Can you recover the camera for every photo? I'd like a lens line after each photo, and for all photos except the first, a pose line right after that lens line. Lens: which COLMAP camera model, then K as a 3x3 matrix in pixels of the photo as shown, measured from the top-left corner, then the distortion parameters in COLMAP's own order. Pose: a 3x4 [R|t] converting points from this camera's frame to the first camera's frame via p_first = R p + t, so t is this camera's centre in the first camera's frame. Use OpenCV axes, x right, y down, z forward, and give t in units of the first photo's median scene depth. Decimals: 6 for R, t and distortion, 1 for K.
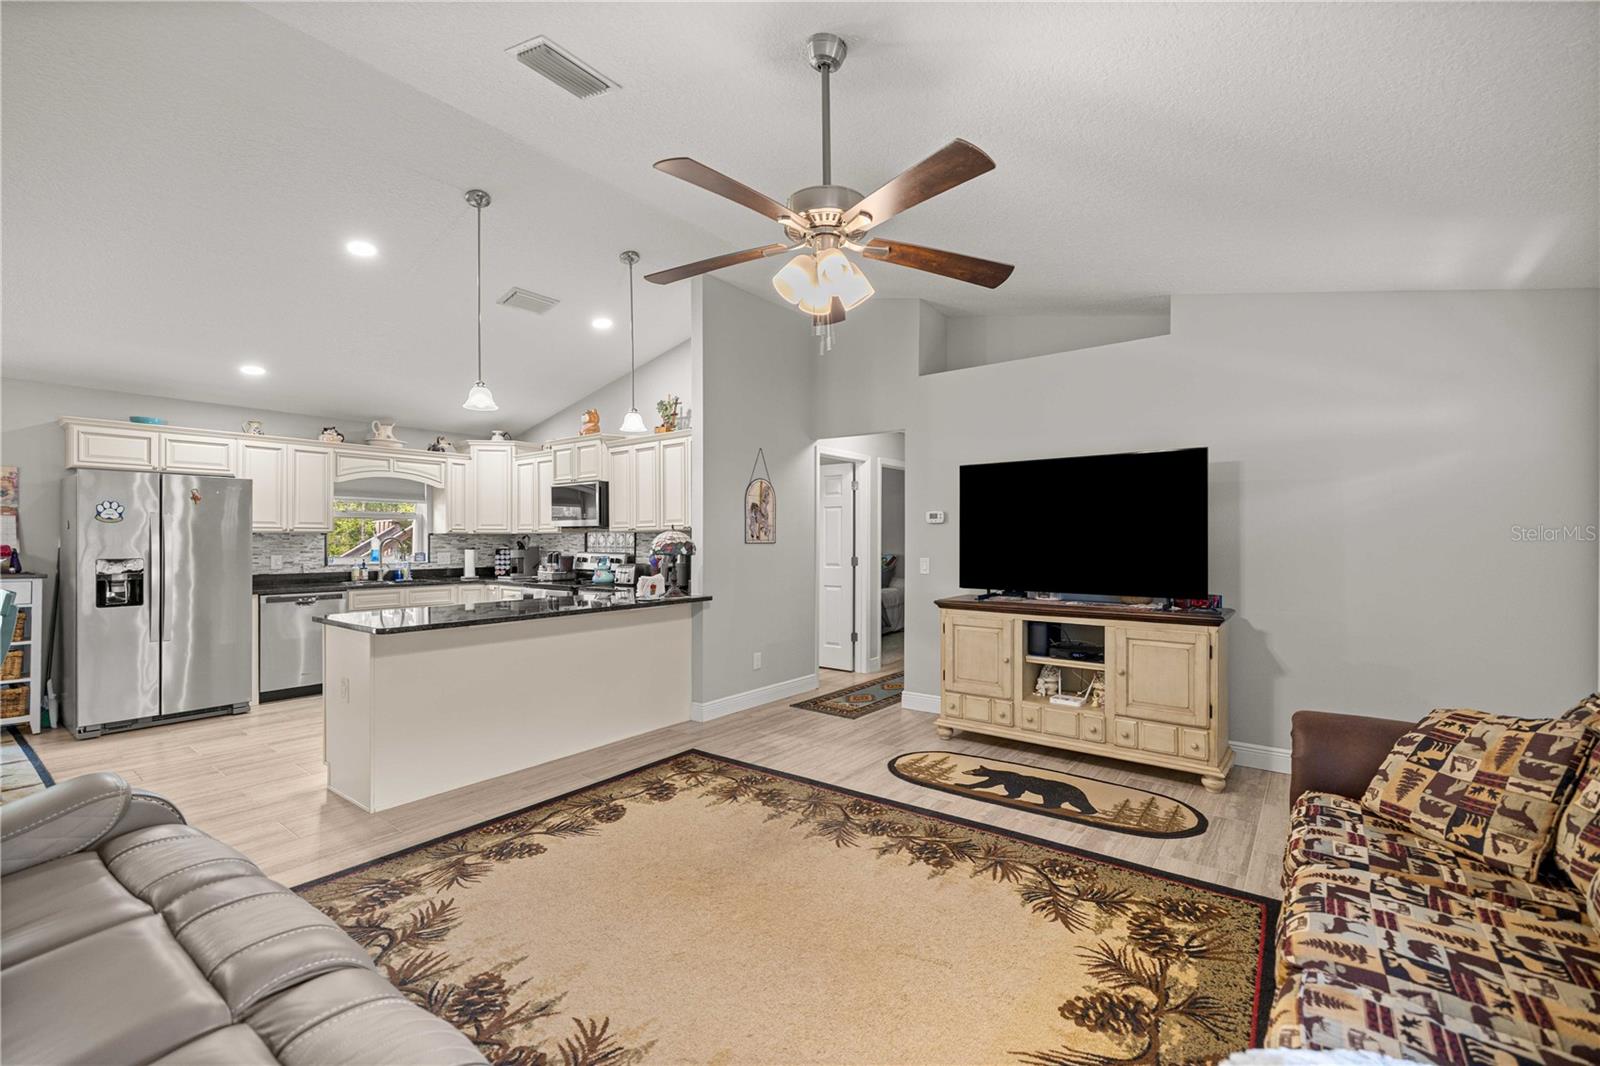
lens RADIAL K [[677.9, 0, 804.9], [0, 677.9, 541.5], [0, 0, 1]] dist [0.002461, -0.000238]
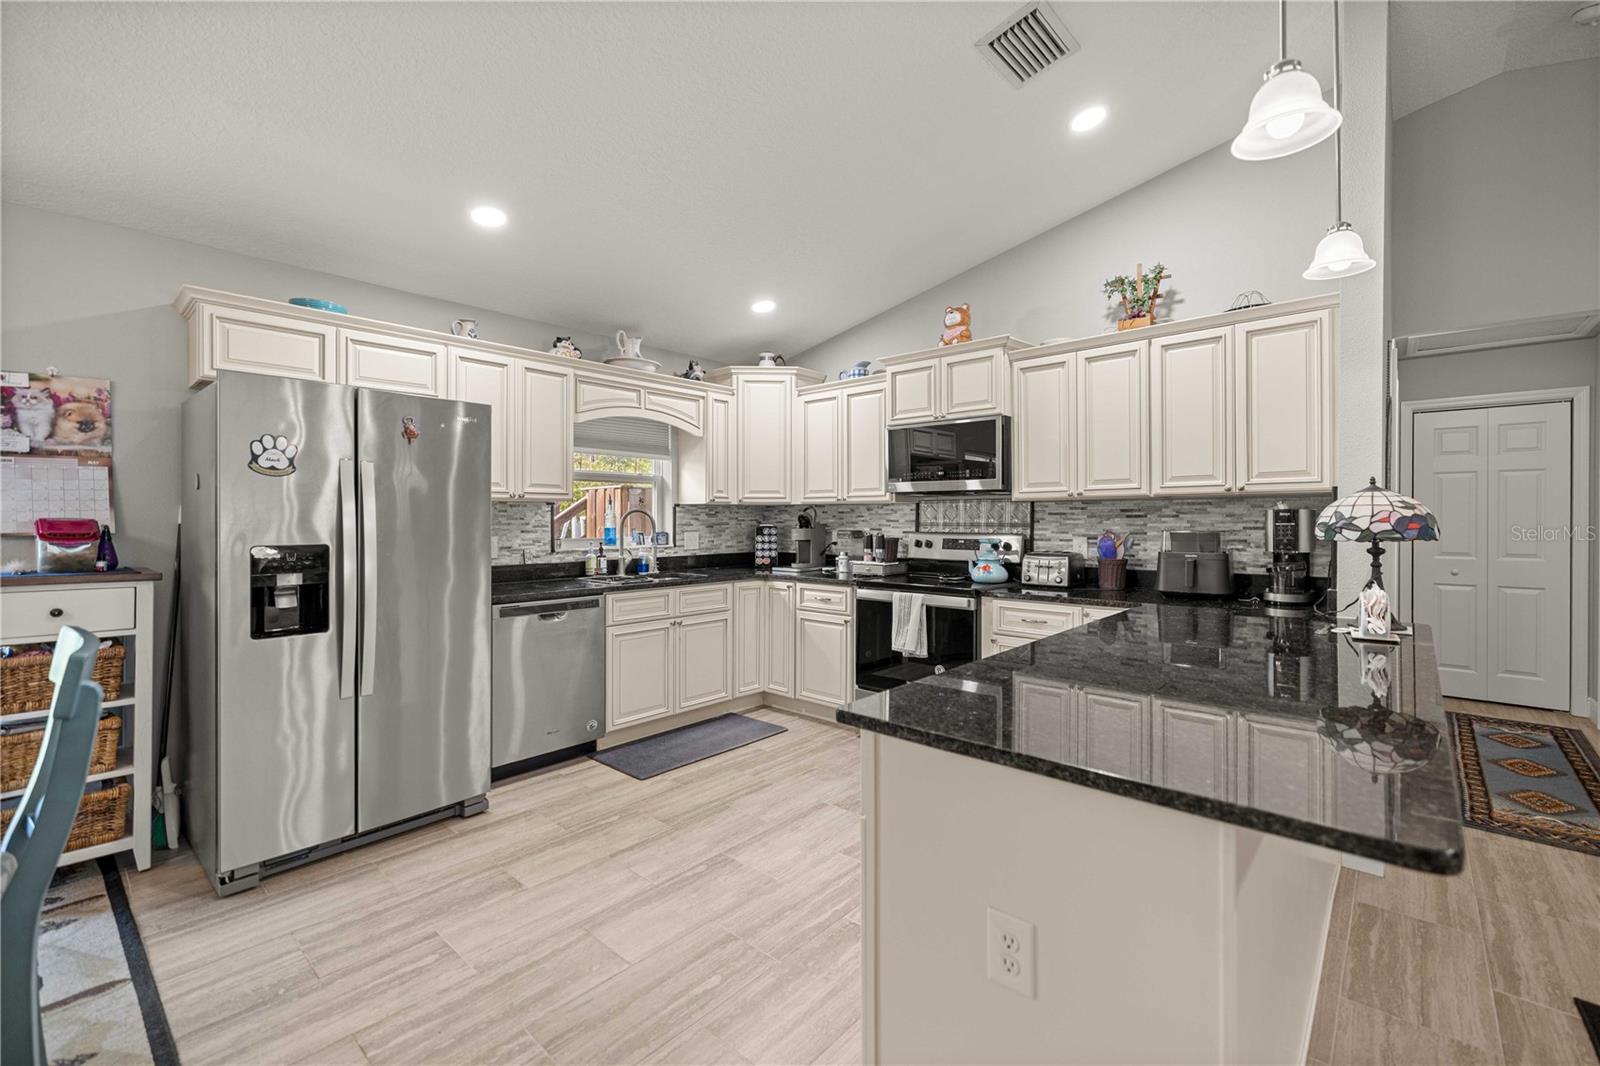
lens RADIAL K [[677.9, 0, 803.8], [0, 677.9, 523.0], [0, 0, 1]] dist [0.002461, -0.000238]
pose [[0.997391, 0.000980, -0.072183, -0.554728], [-0.000529, 0.999980, 0.006271, 0.004561], [0.072188, -0.006216, 0.997372, 0.488103]]
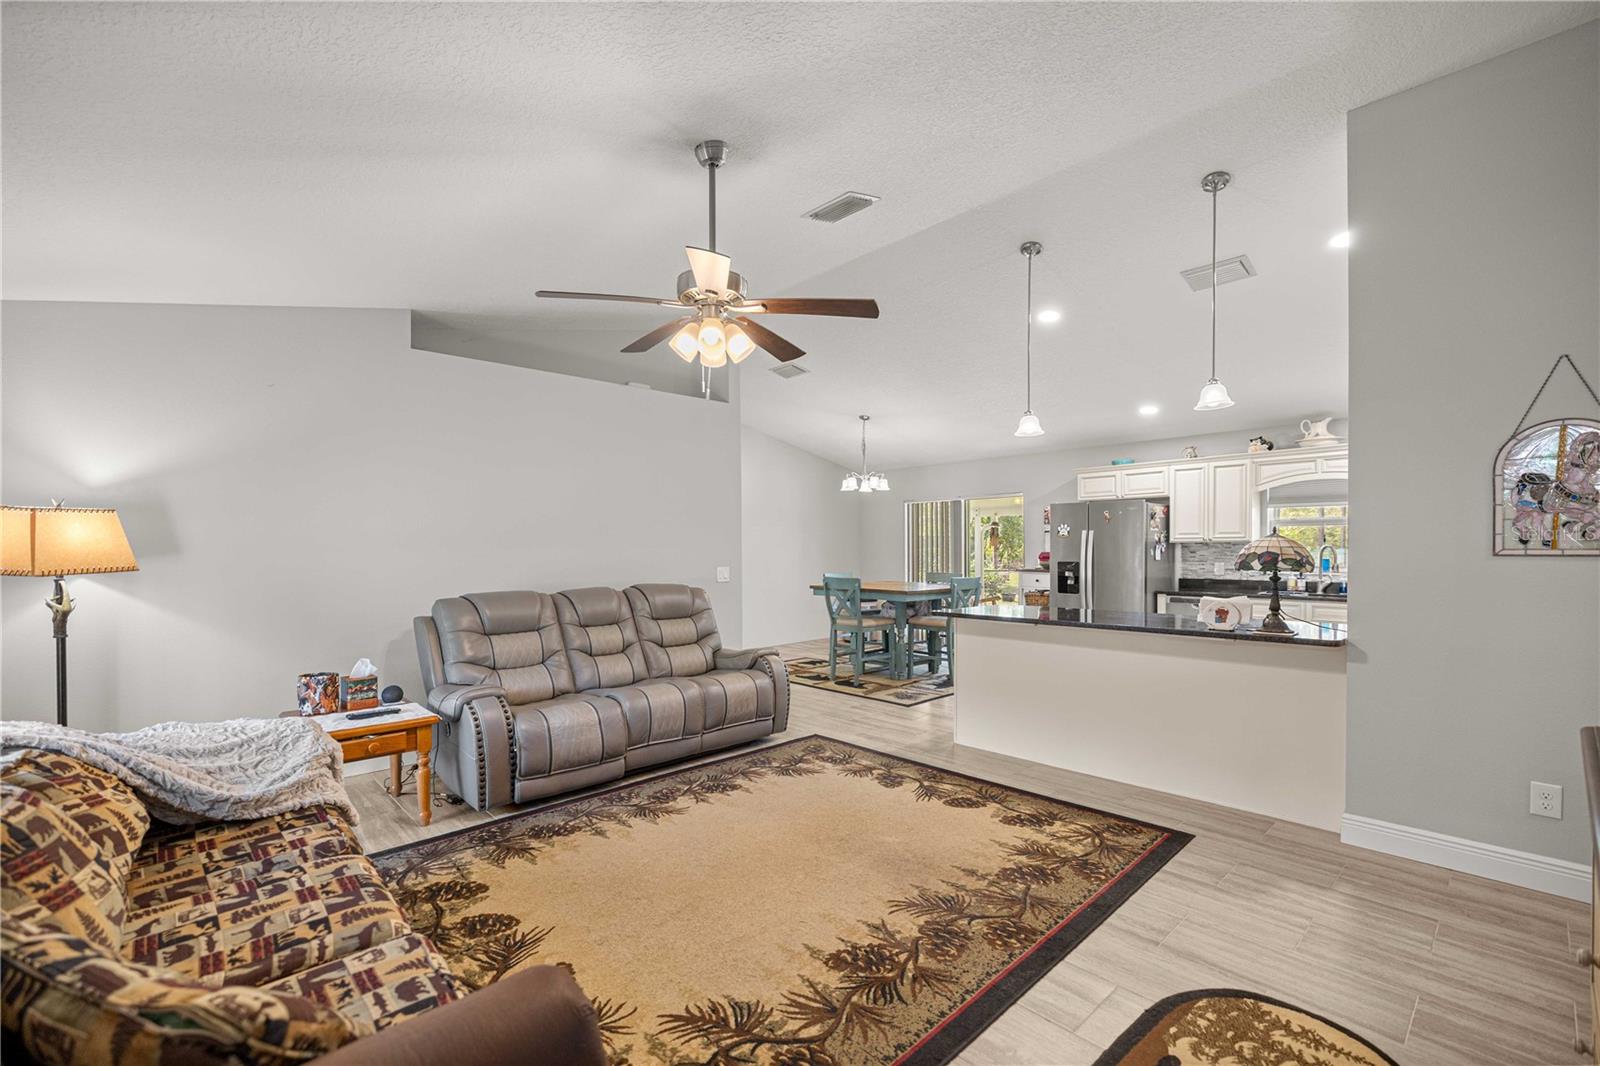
lens RADIAL K [[677.9, 0, 771.8], [0, 677.9, 558.1], [0, 0, 1]] dist [0.002461, -0.000238]
pose [[-0.185250, 0.013694, -0.982596, 0.567109], [0.000904, 0.999905, 0.013765, -0.003108], [0.982691, 0.001661, -0.185244, 0.615284]]
